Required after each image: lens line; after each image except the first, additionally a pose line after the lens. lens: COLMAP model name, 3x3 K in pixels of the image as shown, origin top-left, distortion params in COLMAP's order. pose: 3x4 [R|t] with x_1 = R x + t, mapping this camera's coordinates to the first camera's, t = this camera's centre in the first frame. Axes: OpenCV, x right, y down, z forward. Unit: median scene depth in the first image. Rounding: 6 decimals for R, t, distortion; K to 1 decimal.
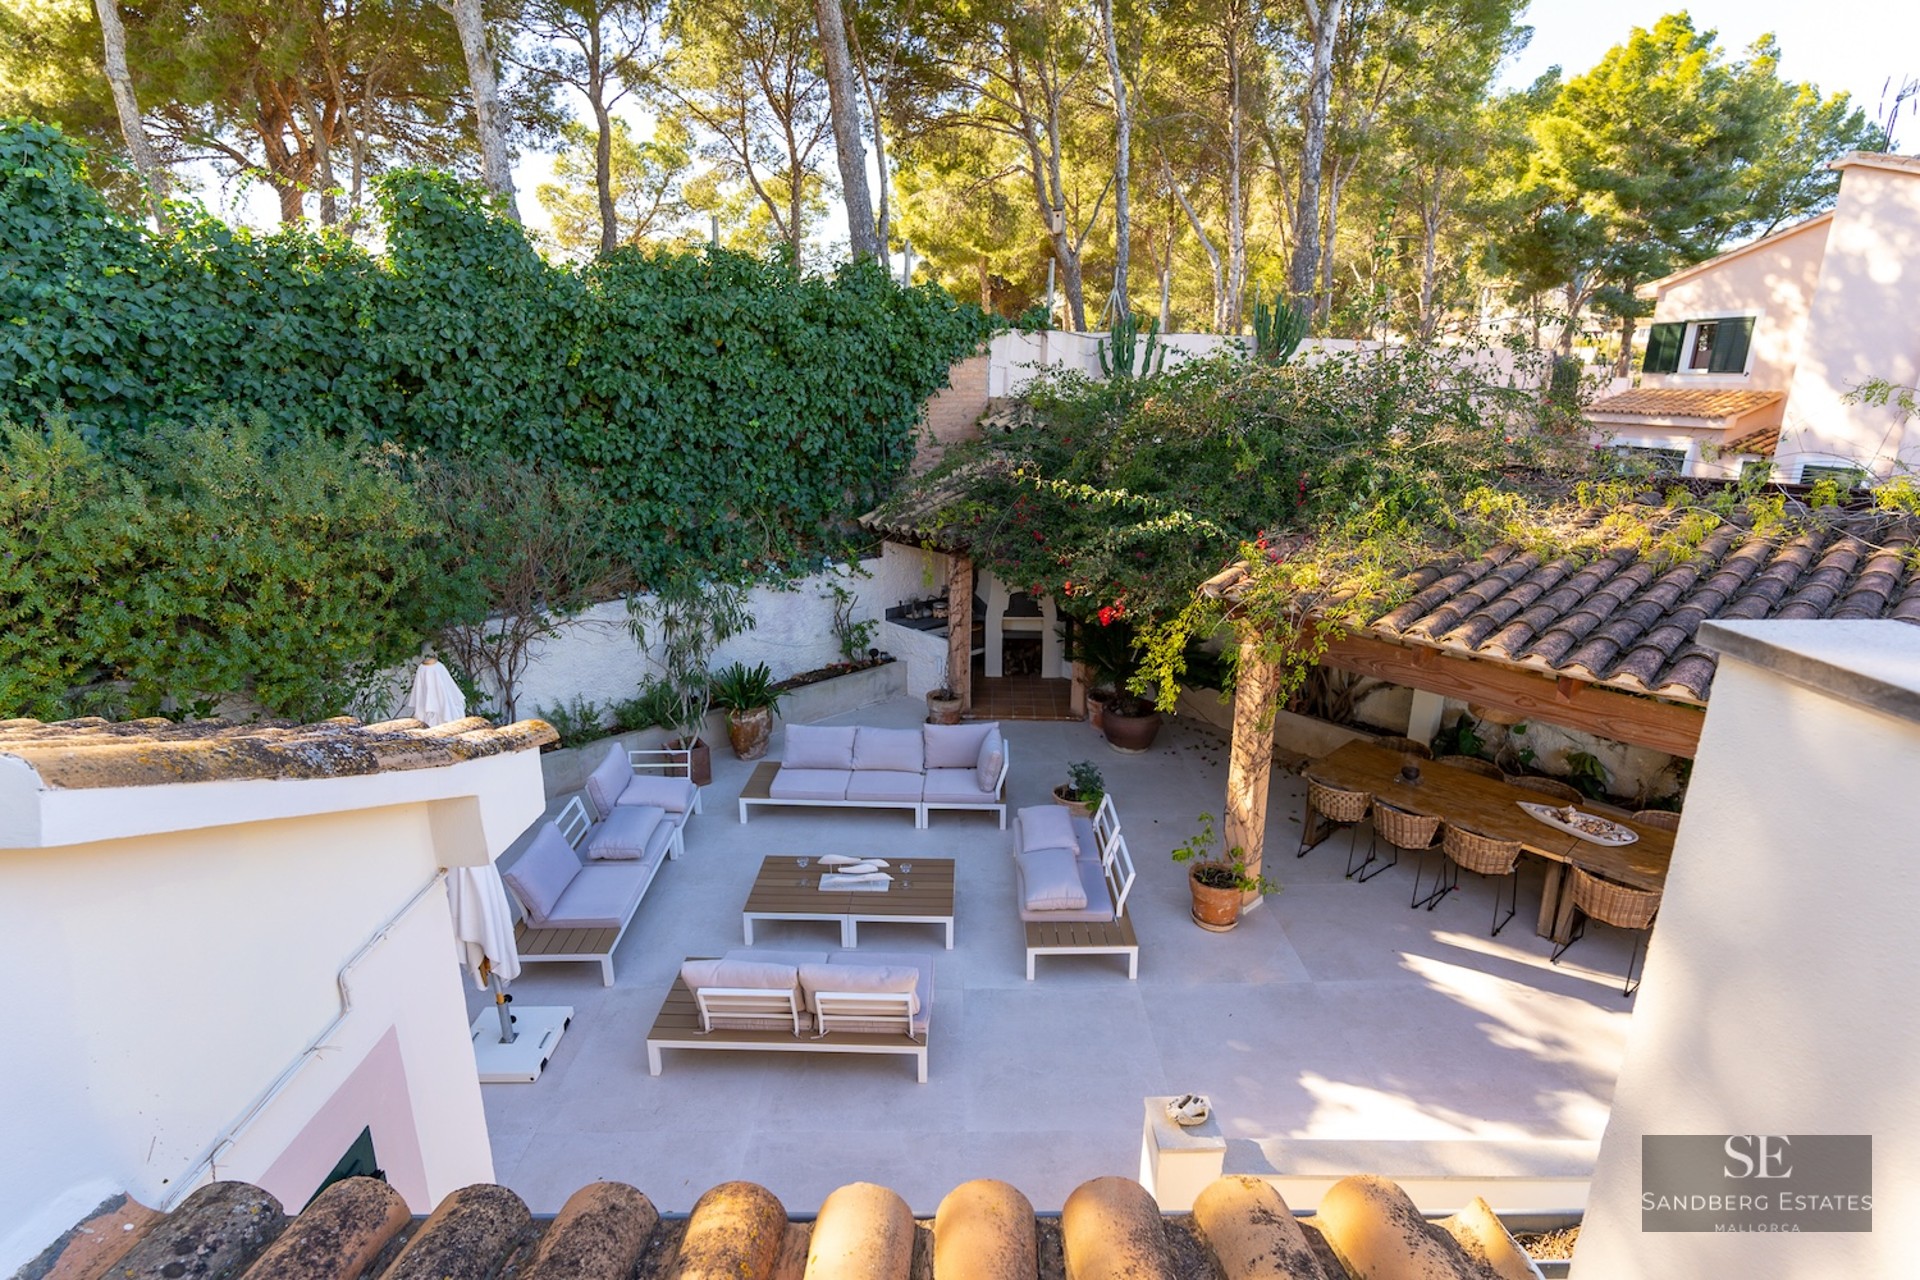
lens RADIAL K [[927.2, 0, 949.8], [0, 927.2, 644.6], [0, 0, 1]] dist [0.000661, -0.000155]
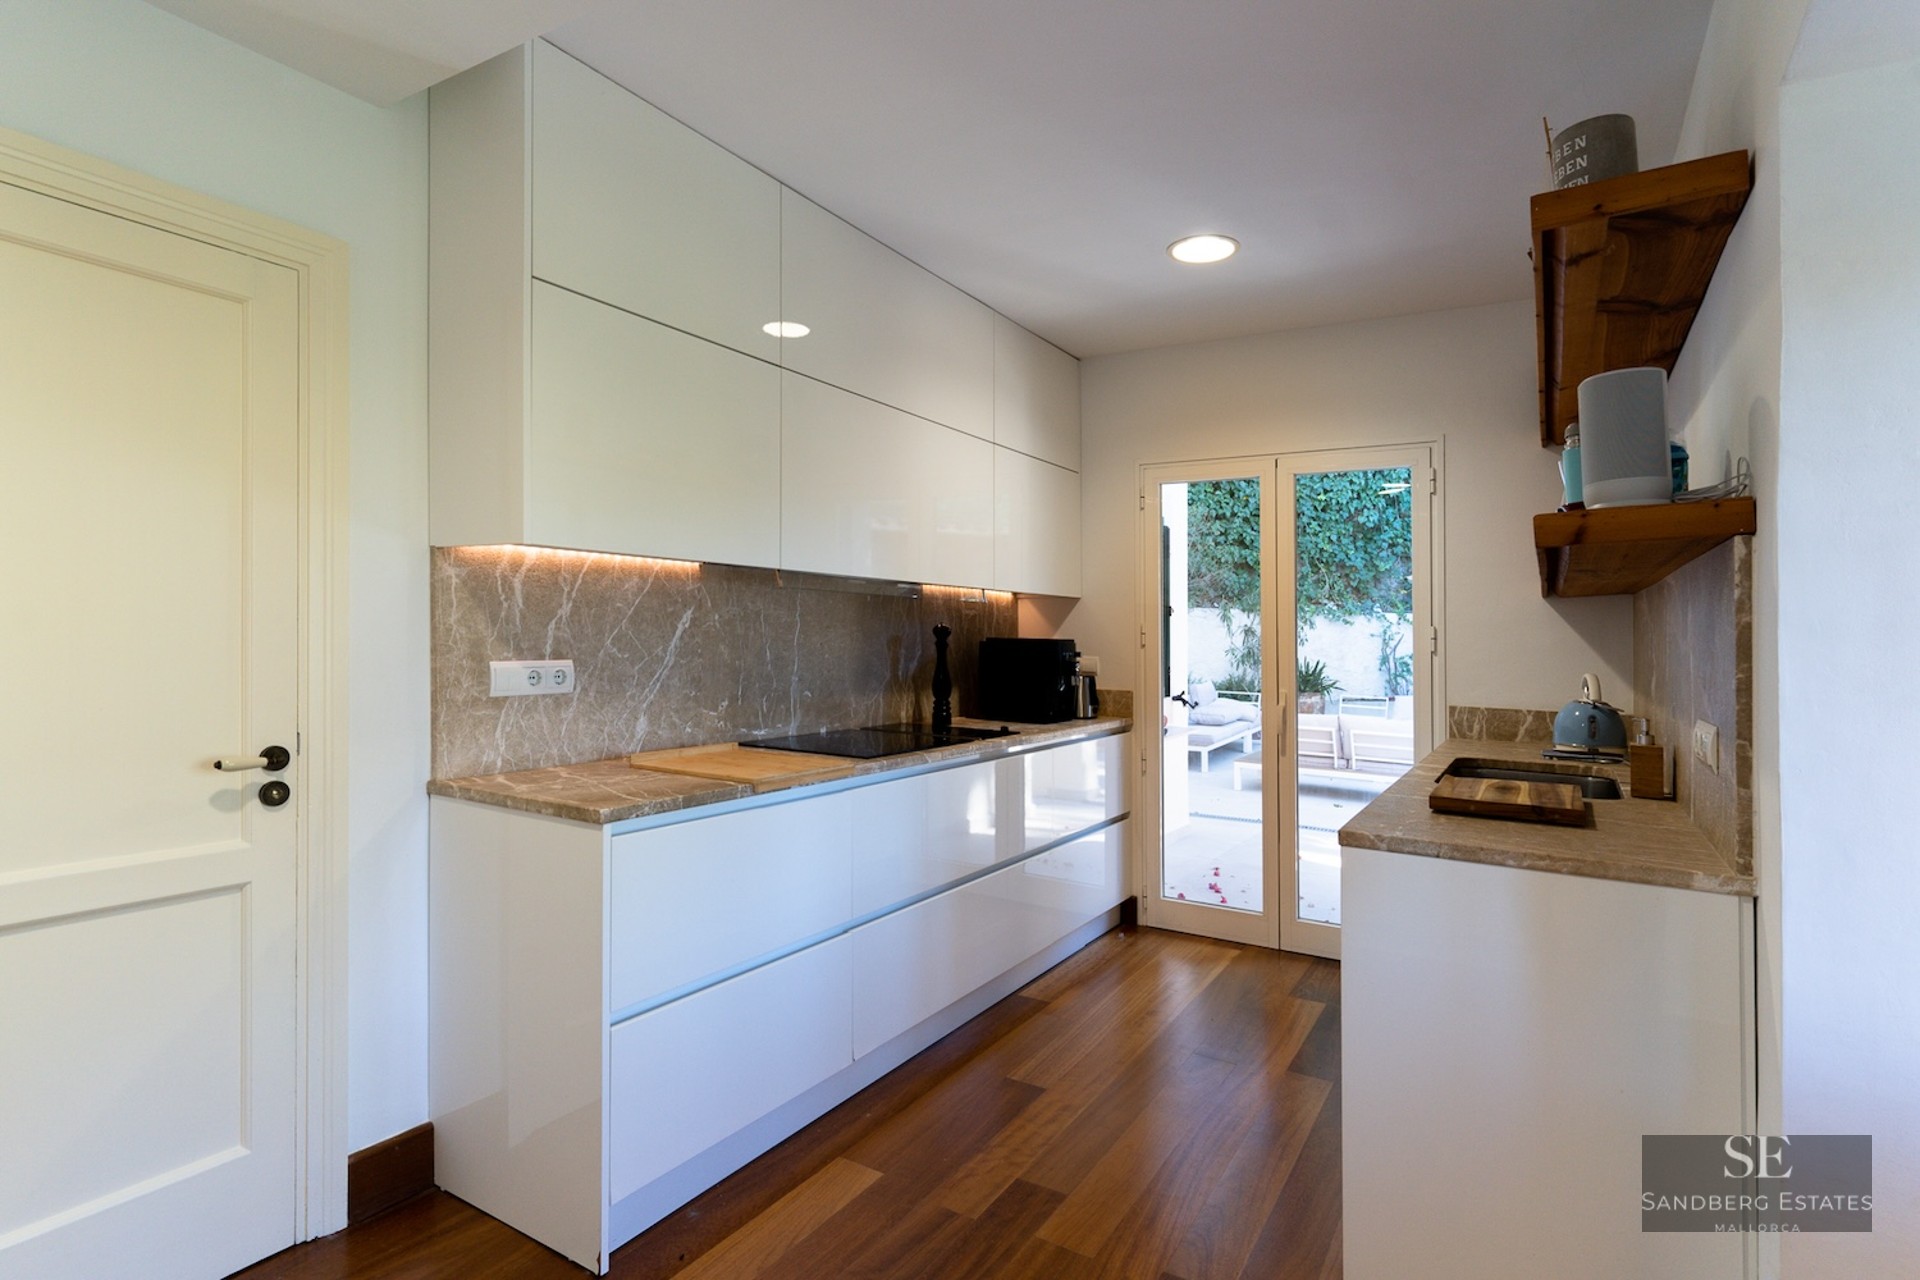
lens RADIAL K [[927.2, 0, 971.2], [0, 927.2, 637.5], [0, 0, 1]] dist [0.000661, -0.000155]
pose [[0.849863, -0.006651, -0.526961, 0.059370], [-0.140364, 0.960944, -0.238503, 0.330351], [0.507967, 0.276661, 0.815738, -0.272279]]
